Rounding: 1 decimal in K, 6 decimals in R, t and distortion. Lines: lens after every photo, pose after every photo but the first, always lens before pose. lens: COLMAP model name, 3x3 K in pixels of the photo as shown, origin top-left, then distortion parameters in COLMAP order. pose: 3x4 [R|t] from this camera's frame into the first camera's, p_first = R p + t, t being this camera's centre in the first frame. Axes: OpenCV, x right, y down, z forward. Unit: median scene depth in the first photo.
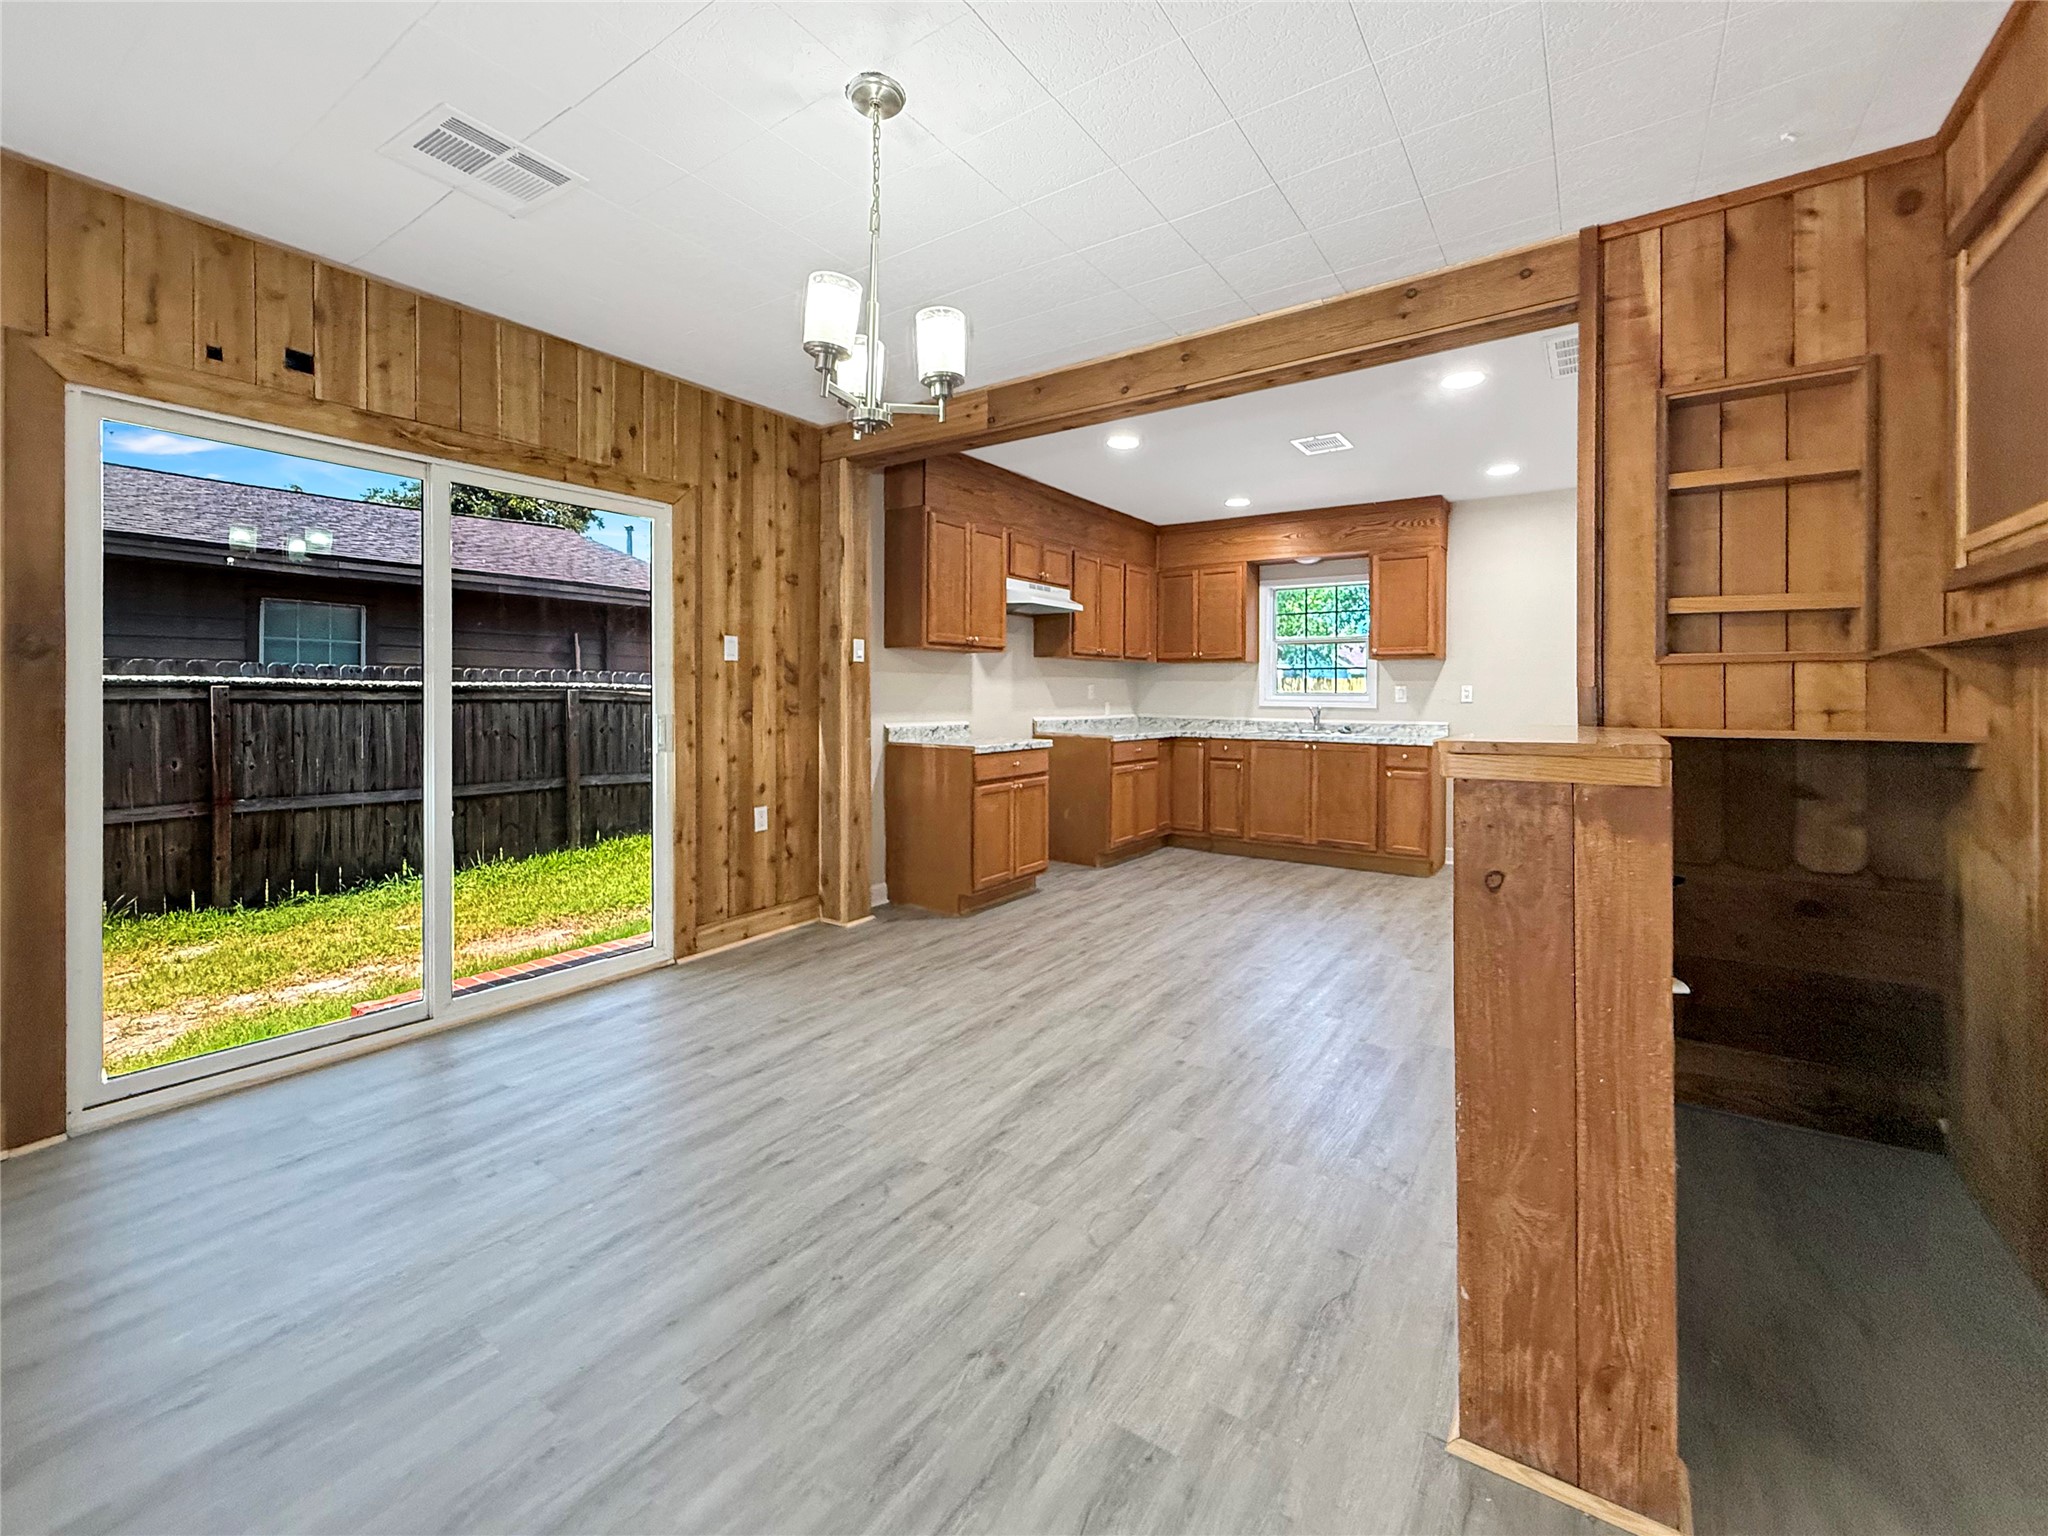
lens RADIAL K [[860.8, 0, 1014.1], [0, 860.8, 694.5], [0, 0, 1]] dist [-0.001238, -0.000175]
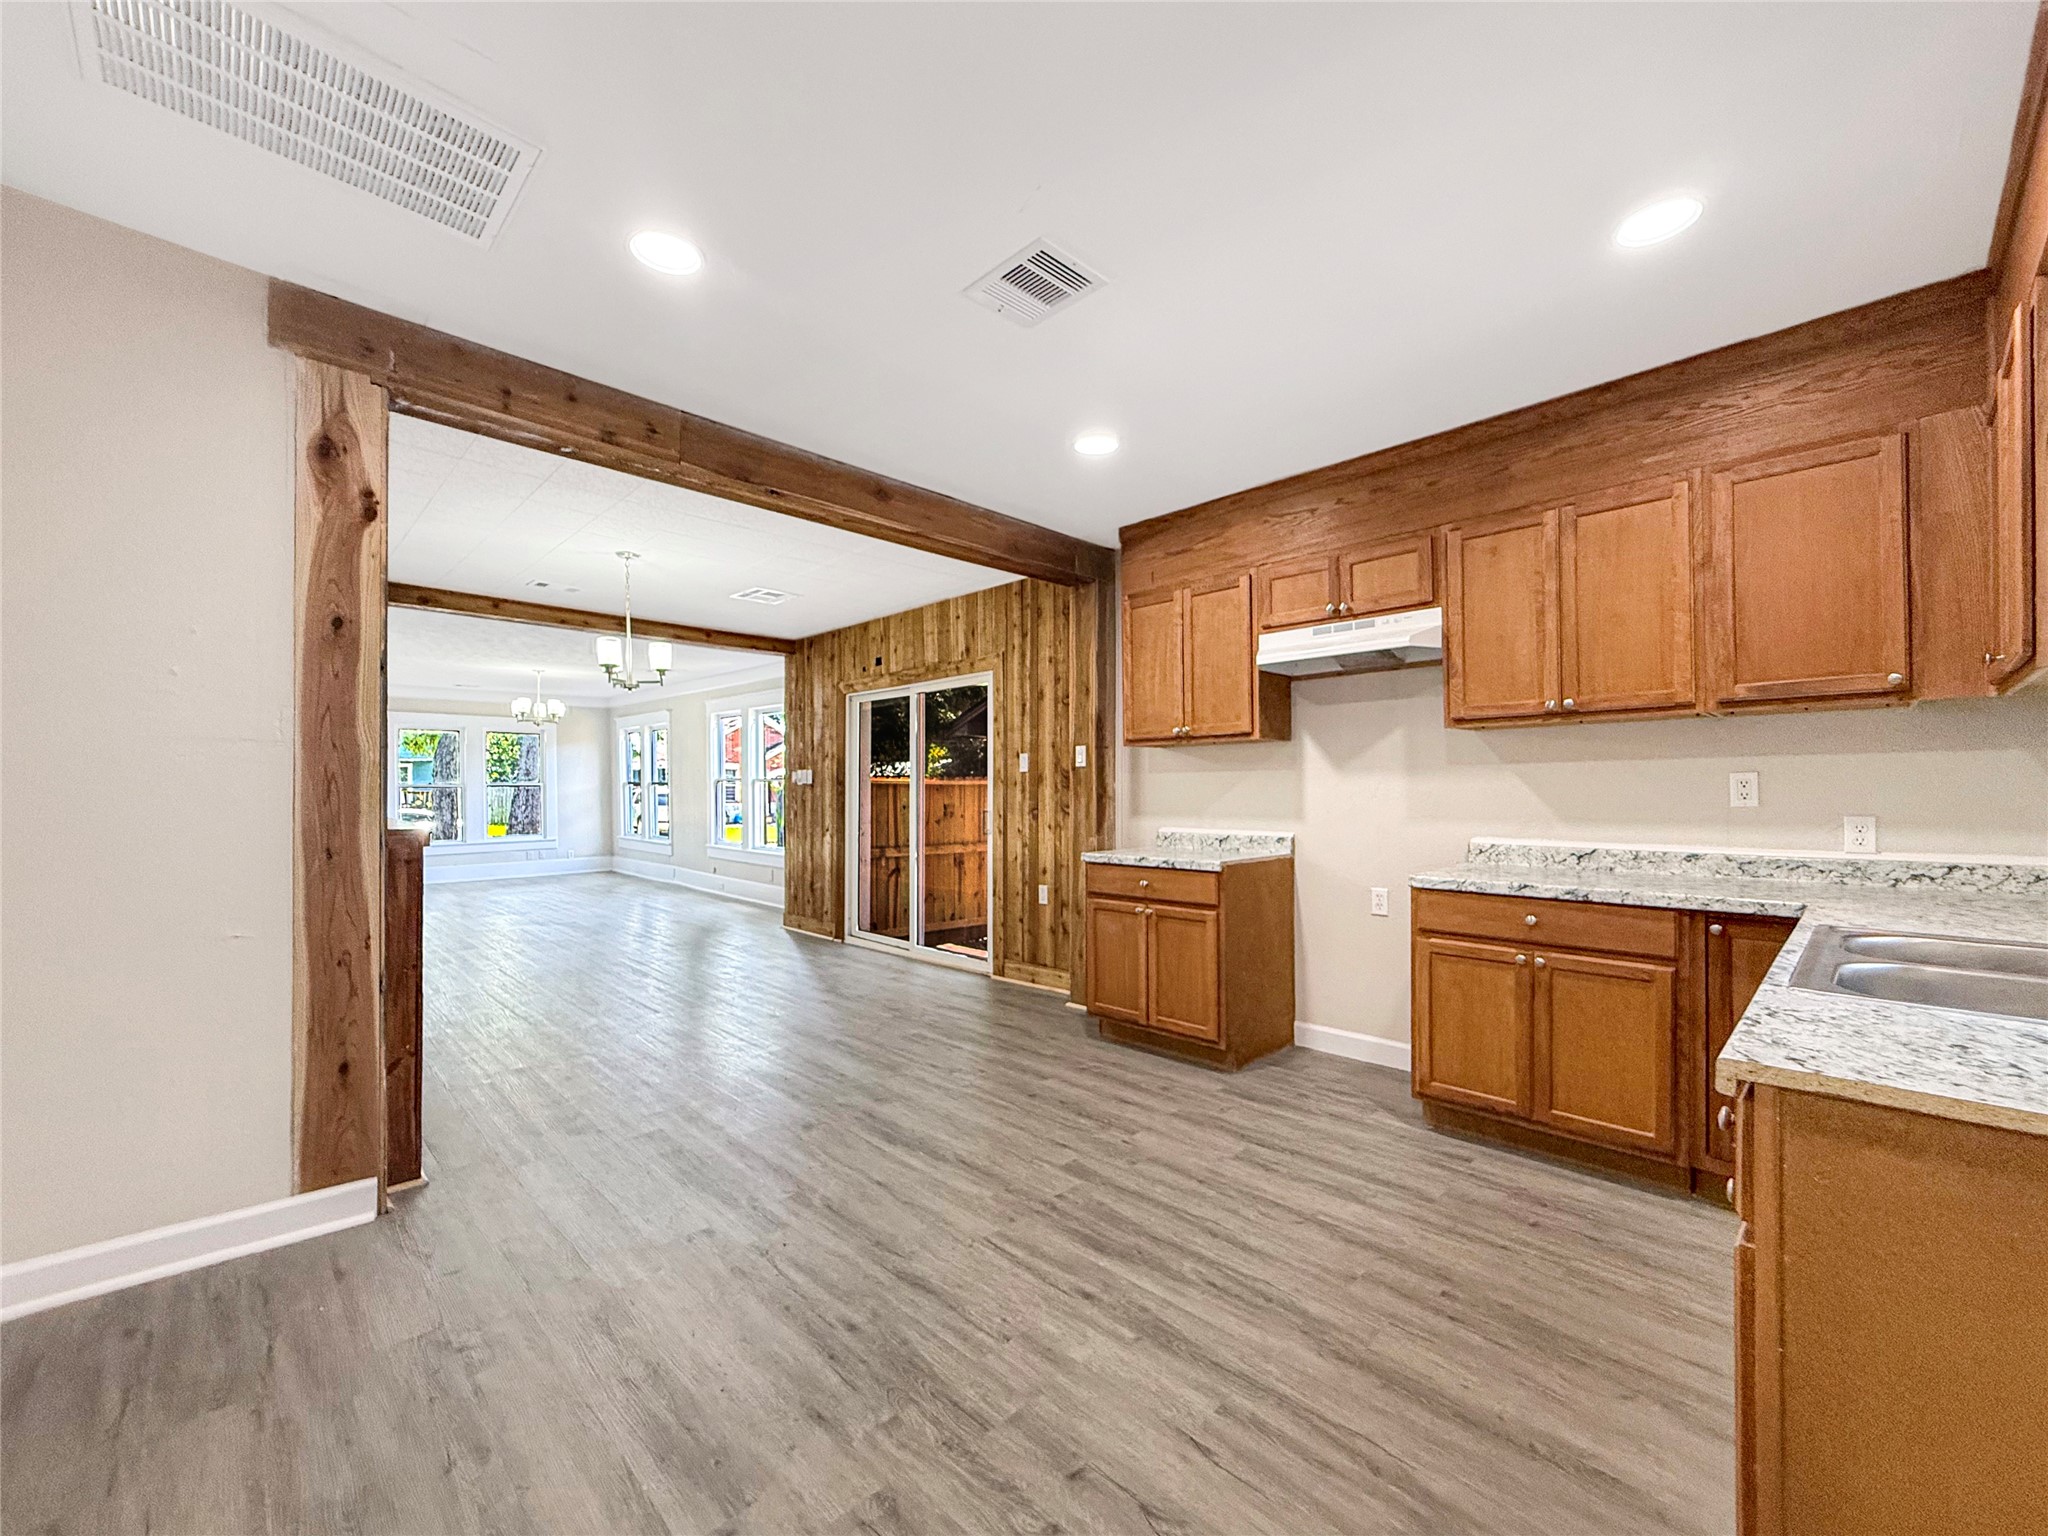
lens RADIAL K [[840.5, 0, 1012.5], [0, 840.5, 777.2], [0, 0, 1]] dist [0.000142, 0.000017]
pose [[-0.212382, -0.015880, -0.977058, 0.941797], [0.006430, 0.999824, -0.017648, -0.007201], [0.977166, -0.010030, -0.212242, 1.235100]]
